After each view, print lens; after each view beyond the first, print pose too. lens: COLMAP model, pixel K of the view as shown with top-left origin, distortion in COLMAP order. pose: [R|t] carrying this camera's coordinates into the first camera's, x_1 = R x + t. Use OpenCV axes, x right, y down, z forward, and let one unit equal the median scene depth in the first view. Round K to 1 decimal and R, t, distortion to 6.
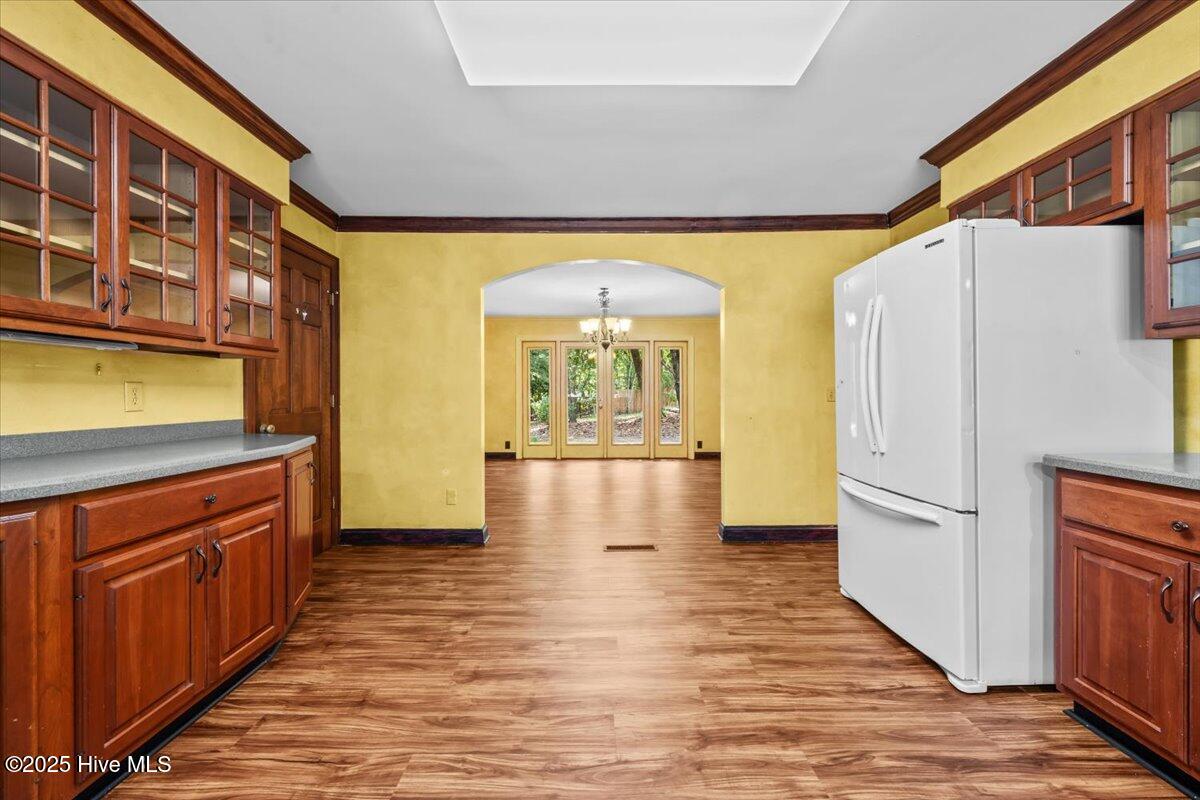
lens RADIAL K [[477.0, 0, 600.3], [0, 477.0, 391.6], [0, 0, 1]] dist [-0.002387, -0.000163]
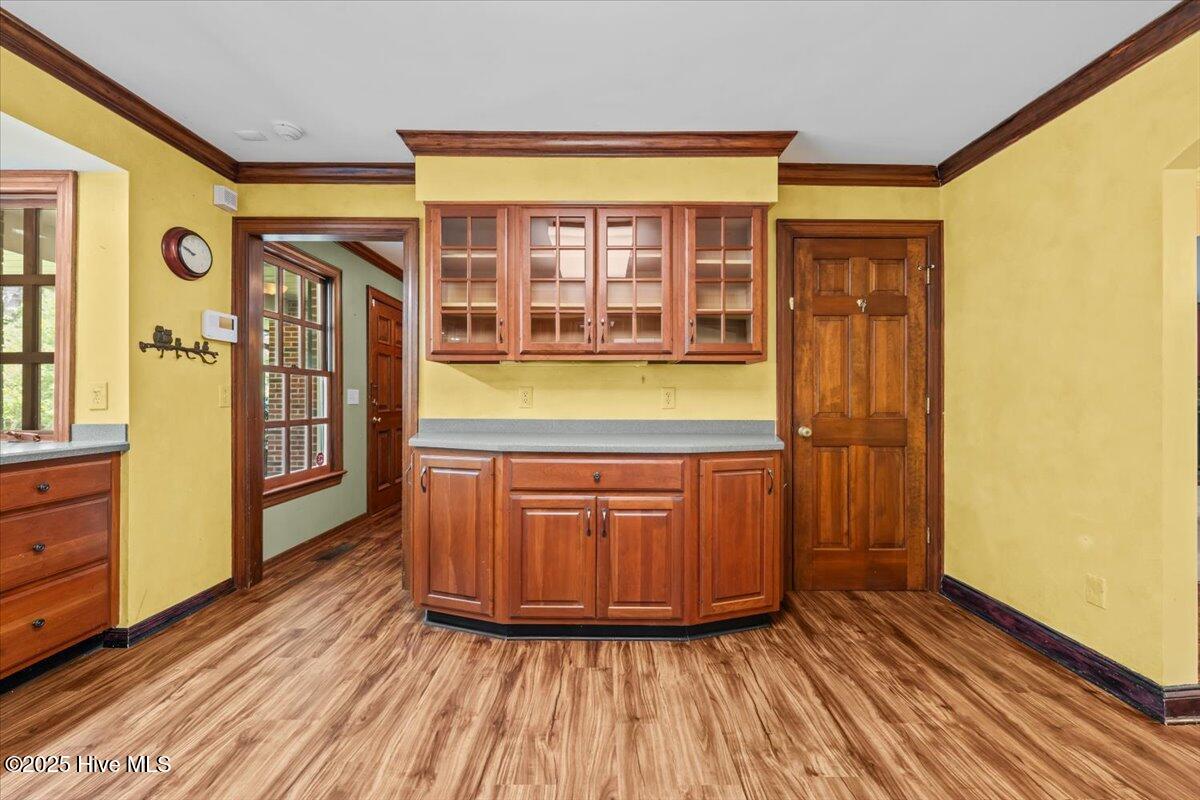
lens RADIAL K [[477.0, 0, 600.3], [0, 477.0, 391.6], [0, 0, 1]] dist [-0.002387, -0.000163]
pose [[-0.008920, -0.007788, -0.999930, 0.380459], [0.003051, 0.999965, -0.007815, 0.002111], [0.999956, -0.003120, -0.008896, 0.772849]]
